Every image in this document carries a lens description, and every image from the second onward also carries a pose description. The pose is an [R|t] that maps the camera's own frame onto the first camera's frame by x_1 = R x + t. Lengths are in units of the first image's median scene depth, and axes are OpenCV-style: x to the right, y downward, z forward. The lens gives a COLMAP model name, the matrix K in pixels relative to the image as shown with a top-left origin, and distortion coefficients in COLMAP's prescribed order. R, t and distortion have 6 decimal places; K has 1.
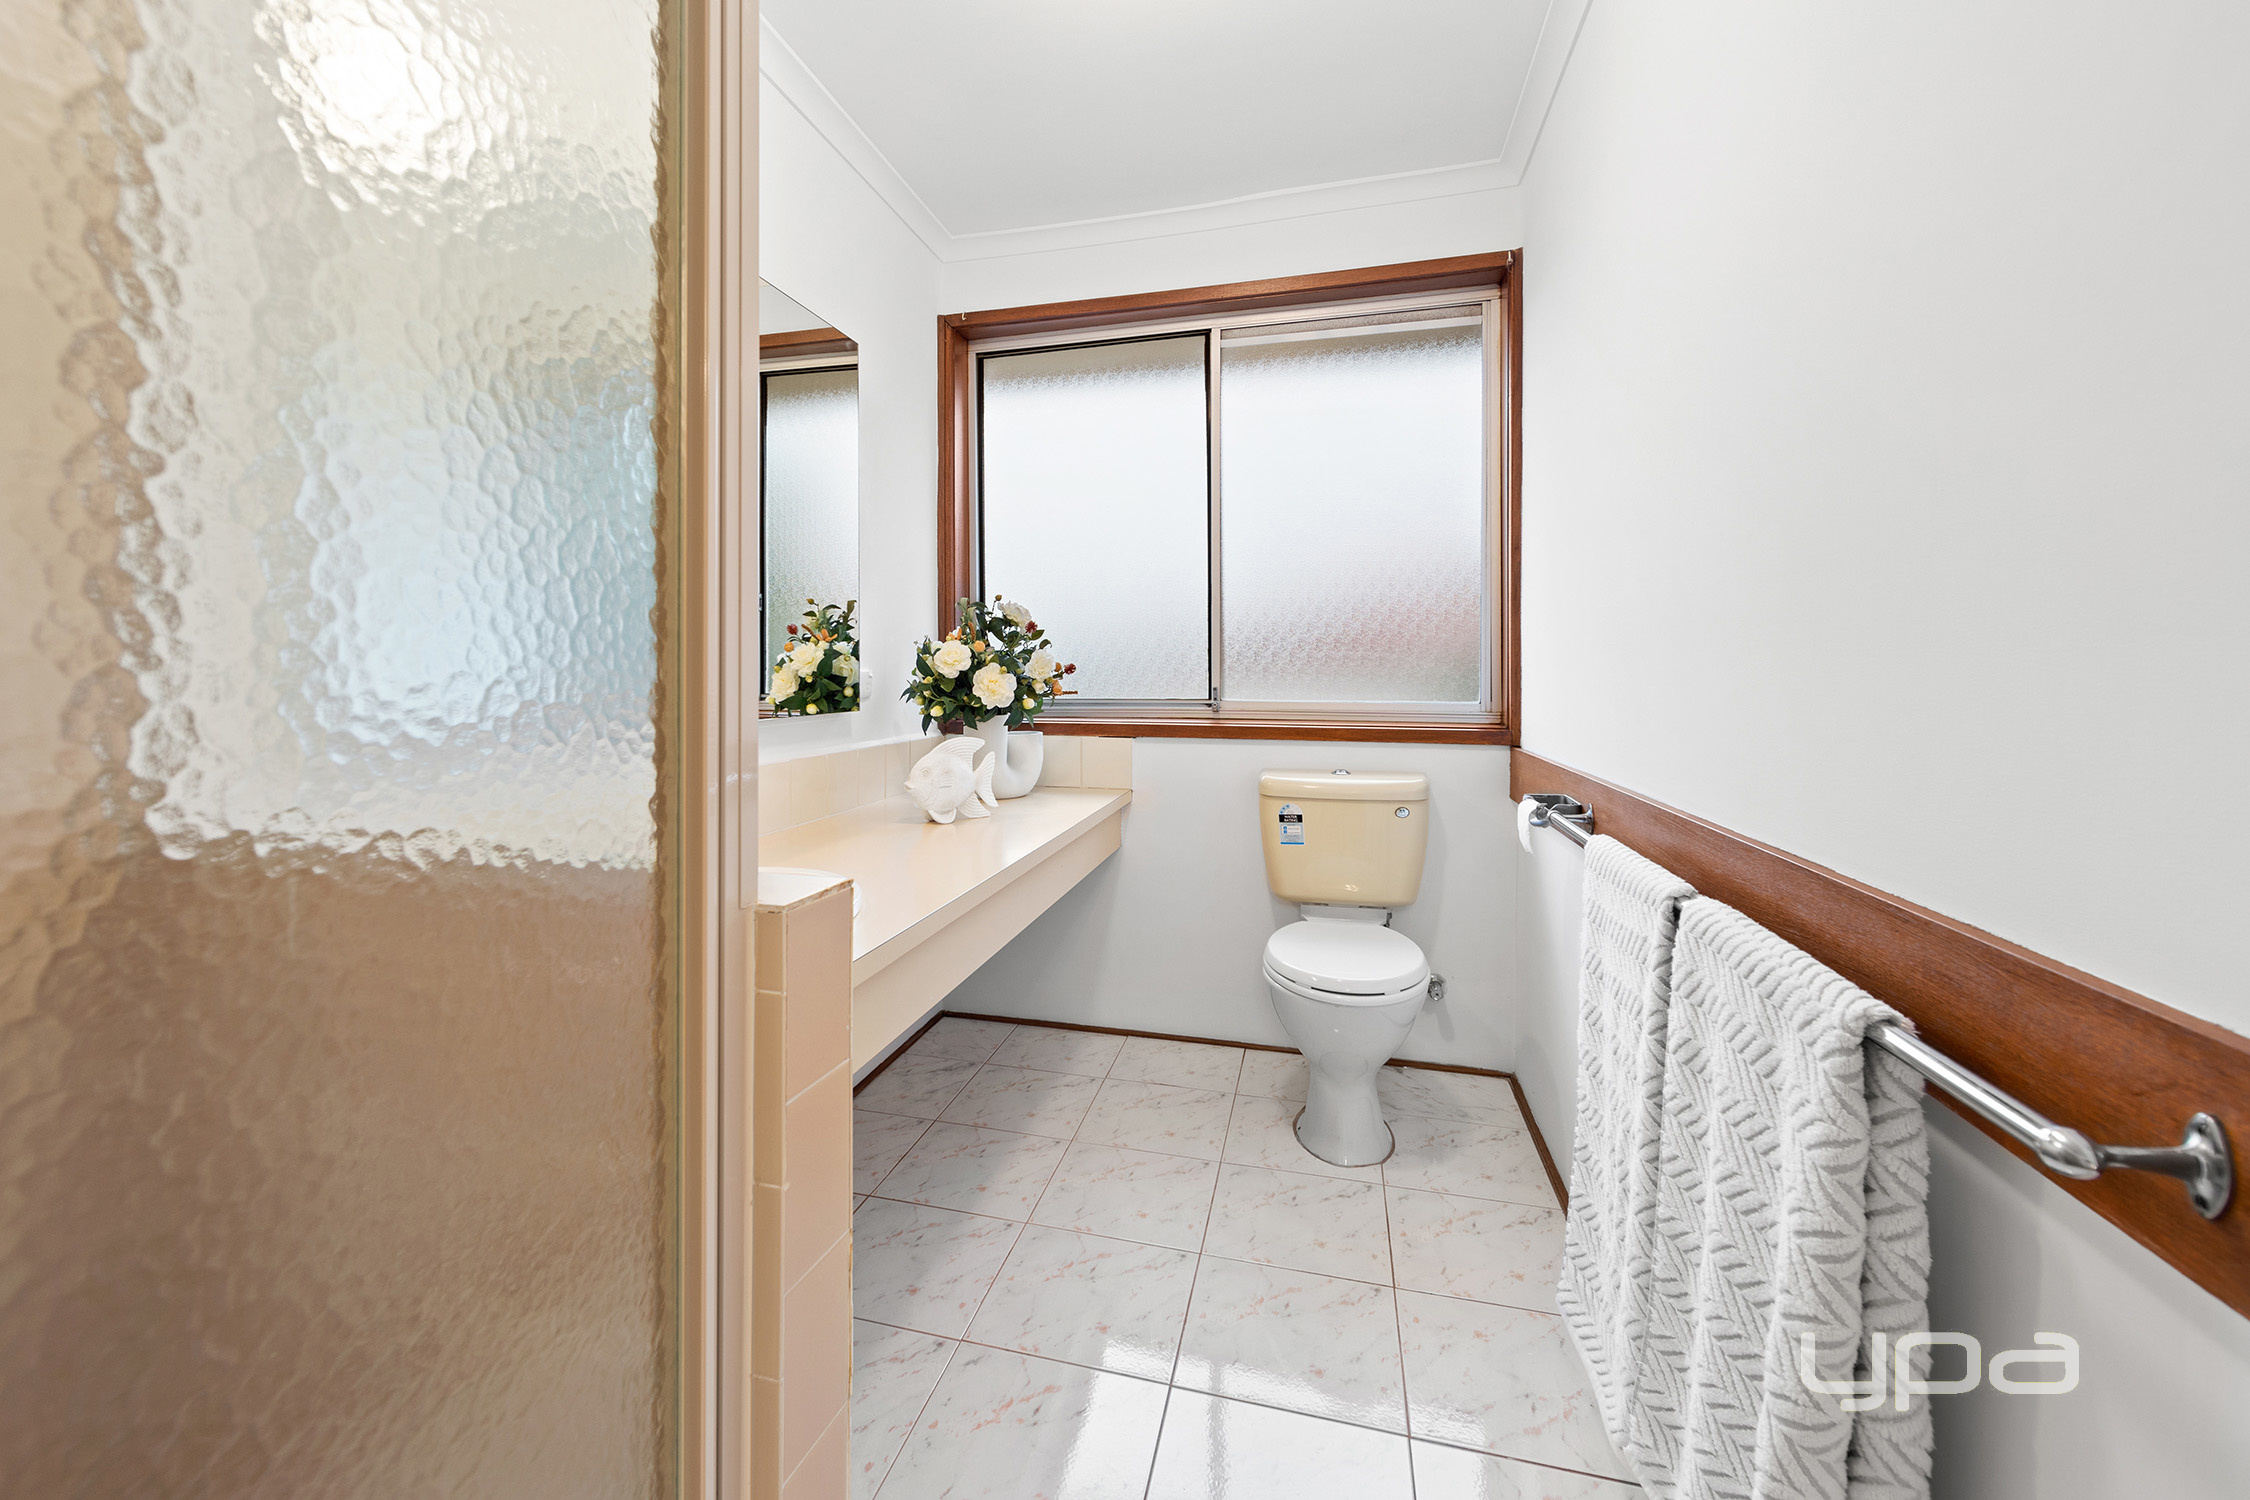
lens RADIAL K [[893.7, 0, 1092.9], [0, 893.7, 671.8], [0, 0, 1]] dist [-0.002564, -0.000449]
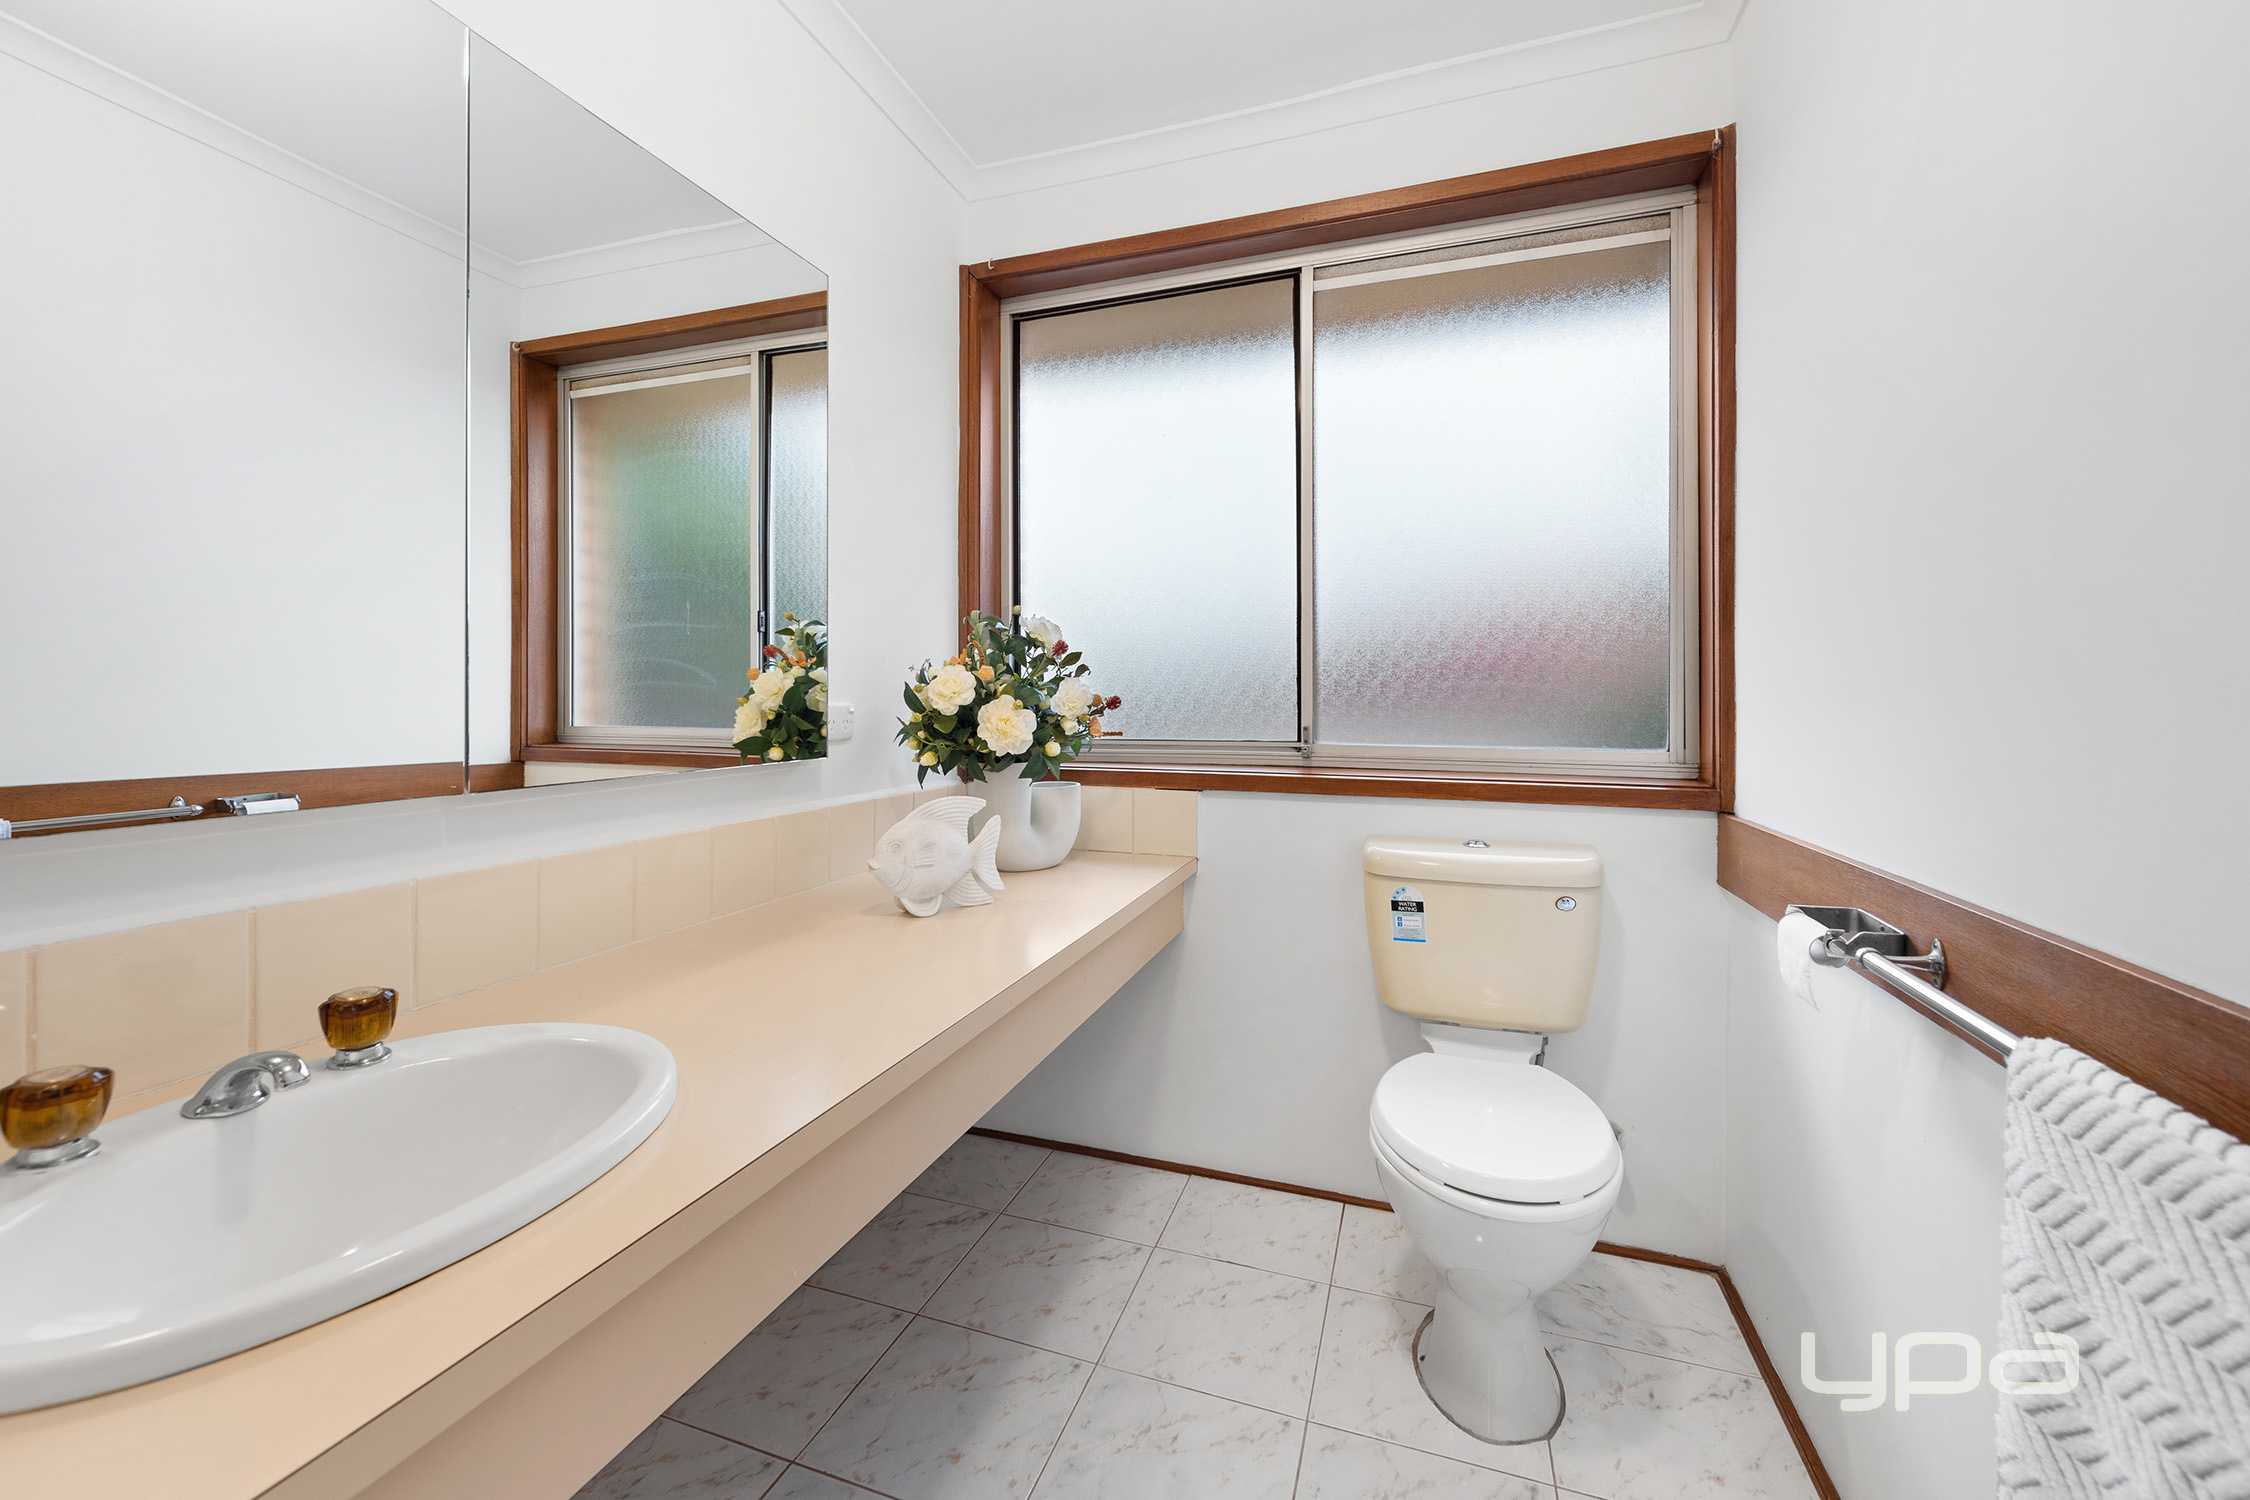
lens RADIAL K [[893.7, 0, 1115.7], [0, 893.7, 689.9], [0, 0, 1]] dist [-0.002564, -0.000449]
pose [[0.996547, 0.003370, -0.082965, 0.041461], [-0.004384, 0.999918, -0.012044, -0.005362], [0.082918, 0.012366, 0.996480, 0.239866]]
